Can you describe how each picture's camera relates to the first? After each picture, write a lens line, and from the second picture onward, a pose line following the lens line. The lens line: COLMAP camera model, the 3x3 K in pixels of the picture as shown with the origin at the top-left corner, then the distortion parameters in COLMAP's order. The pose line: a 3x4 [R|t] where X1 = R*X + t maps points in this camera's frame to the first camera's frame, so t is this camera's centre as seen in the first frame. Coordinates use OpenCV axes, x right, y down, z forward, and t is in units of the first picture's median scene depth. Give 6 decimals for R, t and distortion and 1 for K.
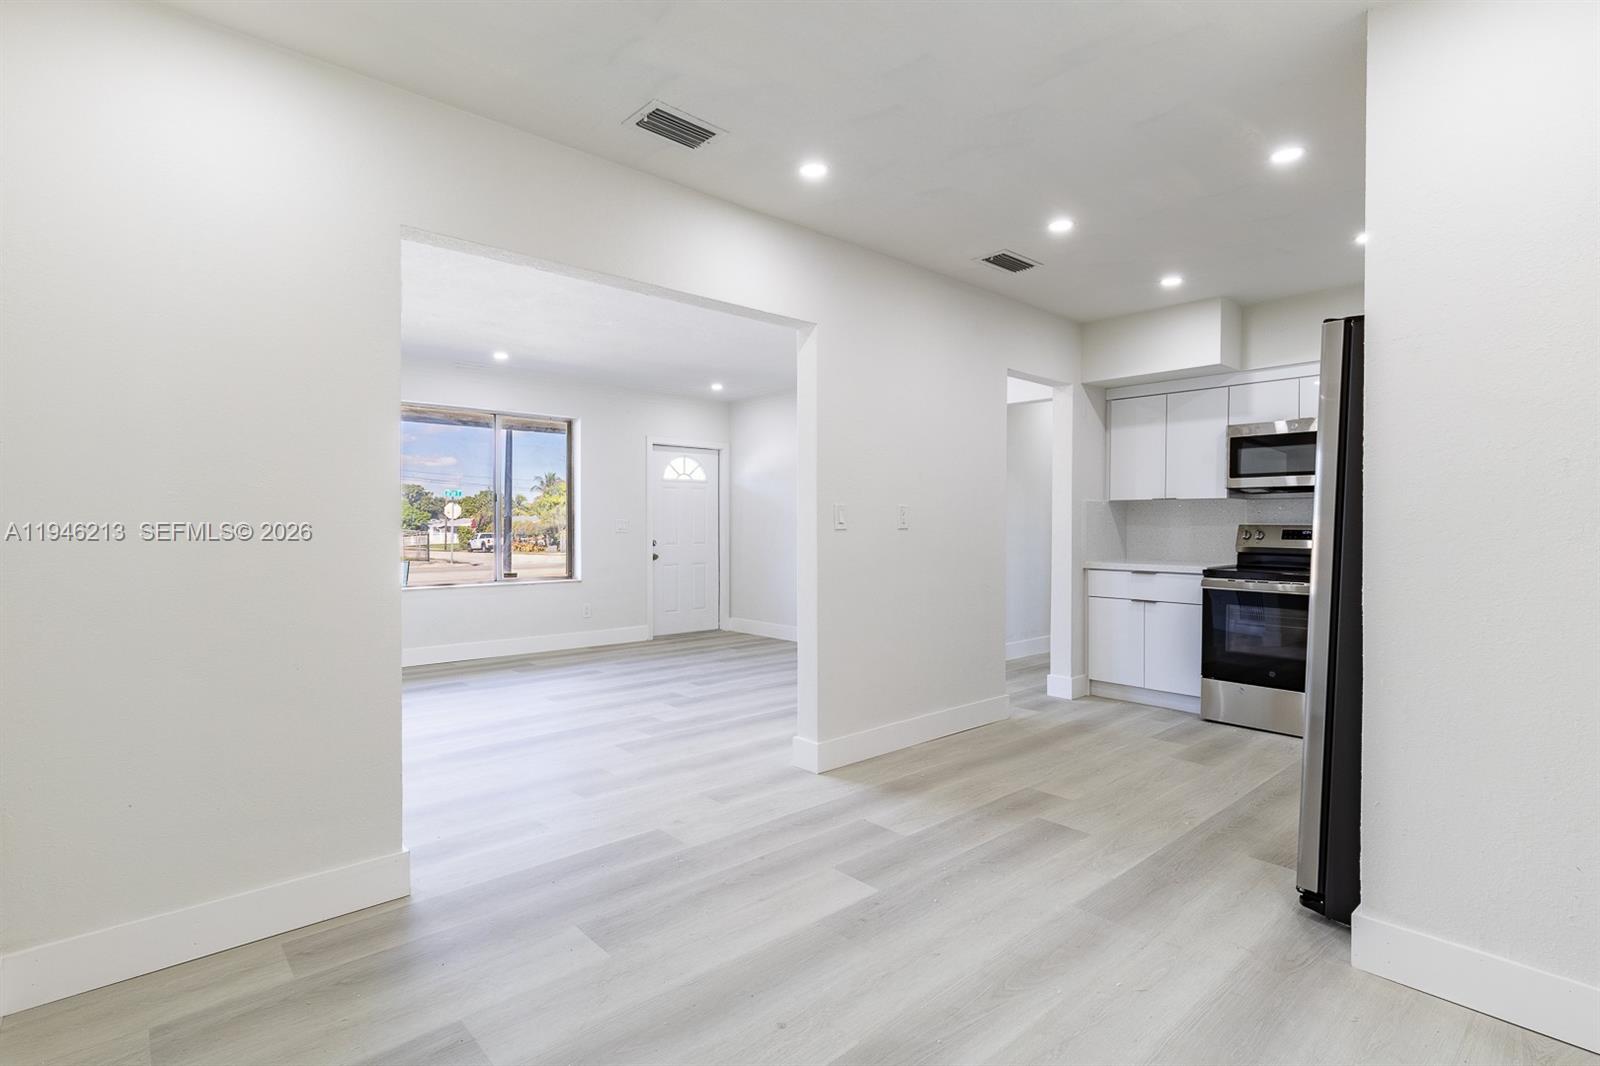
lens RADIAL K [[767.3, 0, 801.2], [0, 767.3, 528.0], [0, 0, 1]] dist [0.001323, 0.000343]
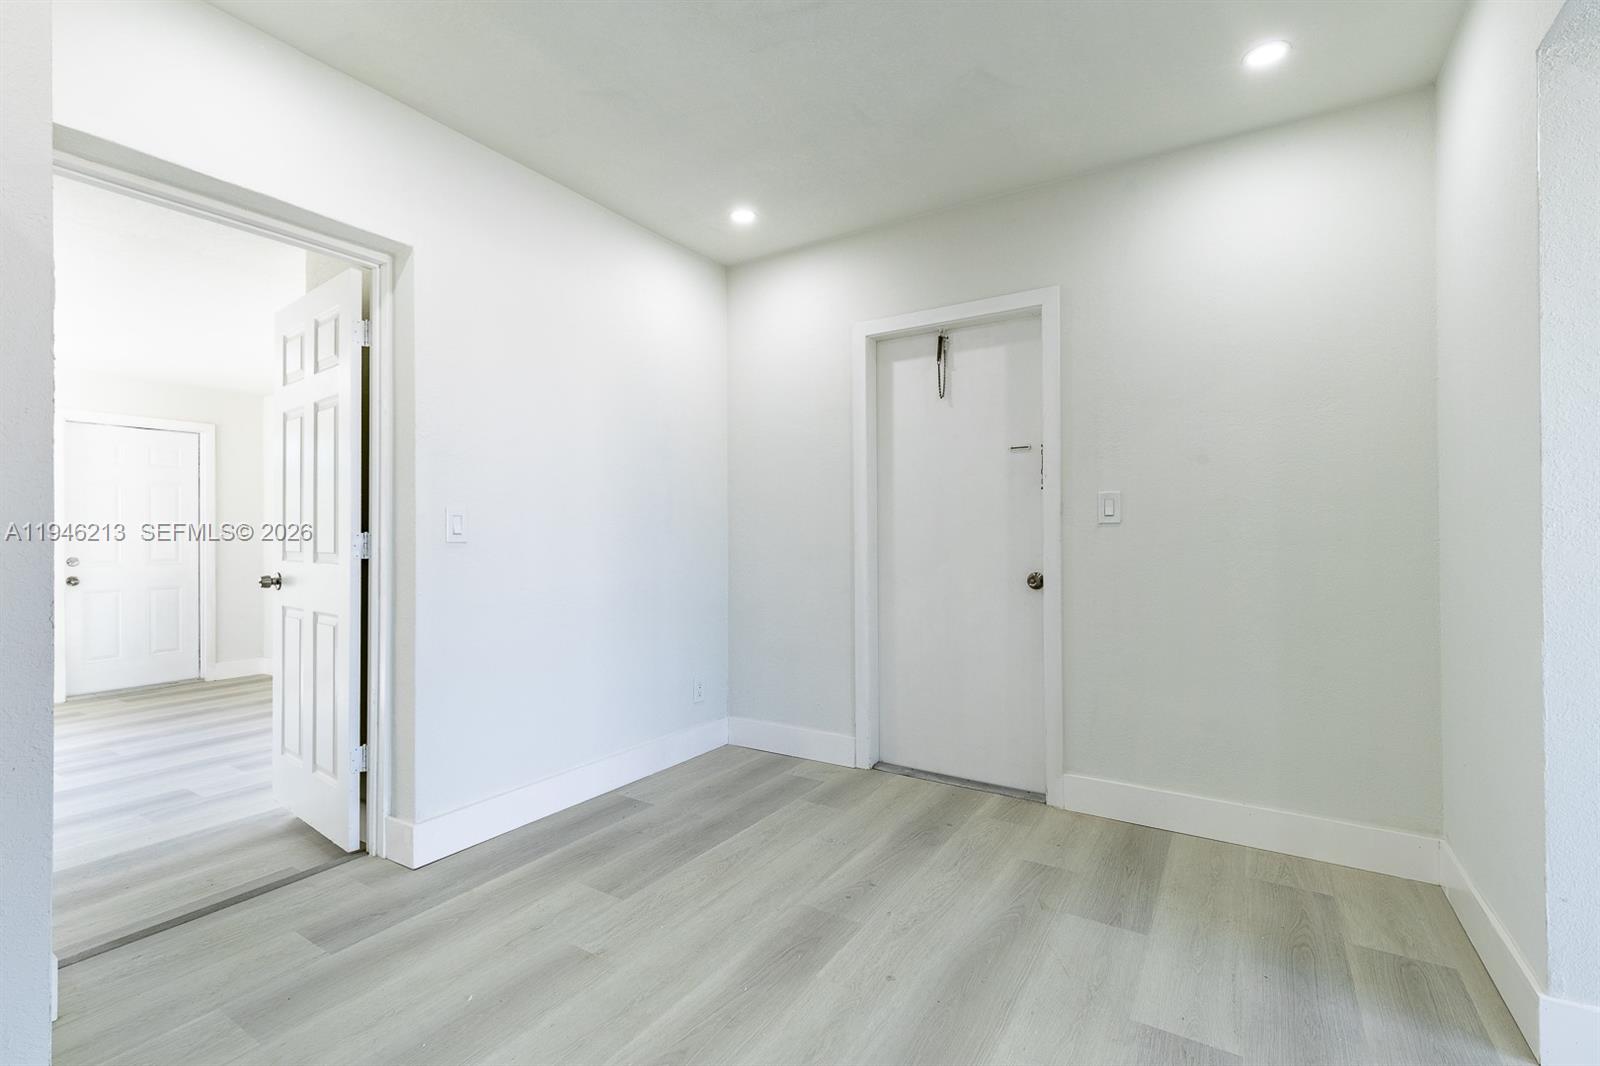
lens RADIAL K [[714.1, 0, 791.1], [0, 714.1, 525.7], [0, 0, 1]] dist [0.003579, 0.000483]
pose [[-0.964757, -0.003767, -0.263117, 0.194913], [-0.002338, 0.999981, -0.005744, 0.013367], [0.263133, -0.004926, -0.964747, 1.009930]]
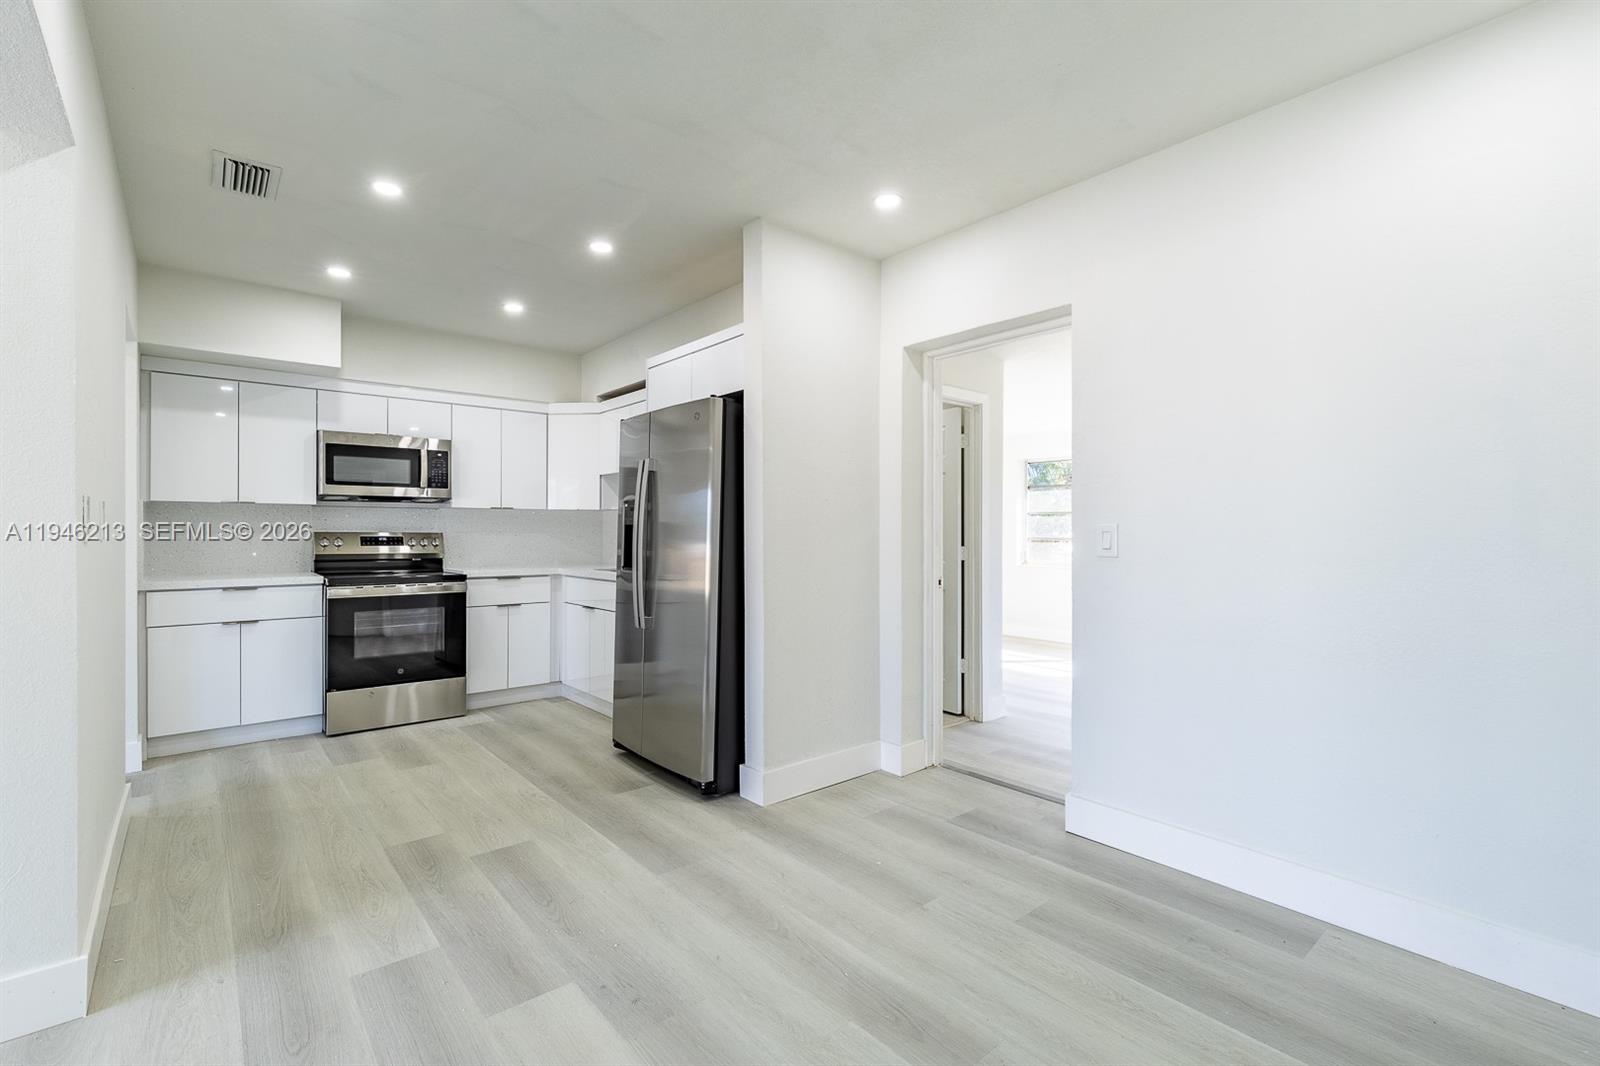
lens RADIAL K [[714.1, 0, 791.1], [0, 714.1, 525.7], [0, 0, 1]] dist [0.003579, 0.000483]
pose [[0.040150, 0.006538, 0.999172, -0.465343], [0.006463, 0.999956, -0.006803, -0.003192], [-0.999173, 0.006731, 0.040106, 0.527177]]
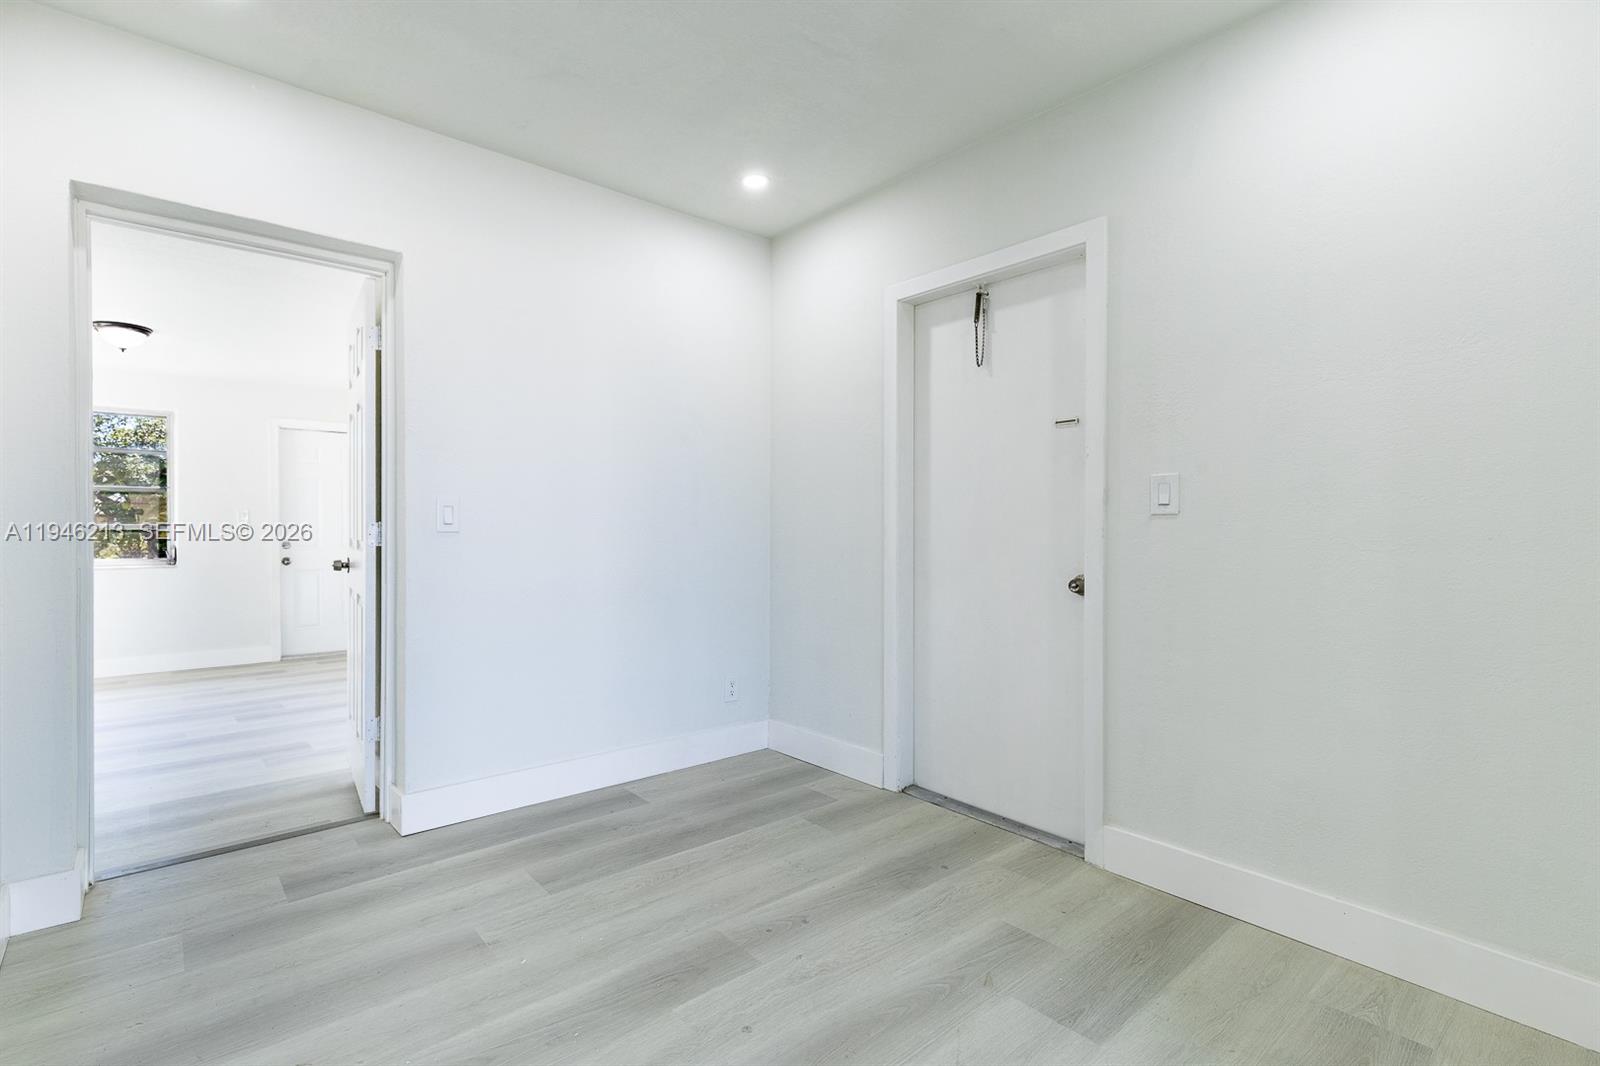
lens RADIAL K [[748.8, 0, 765.7], [0, 748.8, 528.1], [0, 0, 1]] dist [0.005831, 0.000663]
pose [[-0.999014, -0.006227, 0.043951, -0.044396], [-0.005708, 0.999913, 0.011930, 0.011526], [-0.044022, 0.011668, -0.998962, 1.002948]]
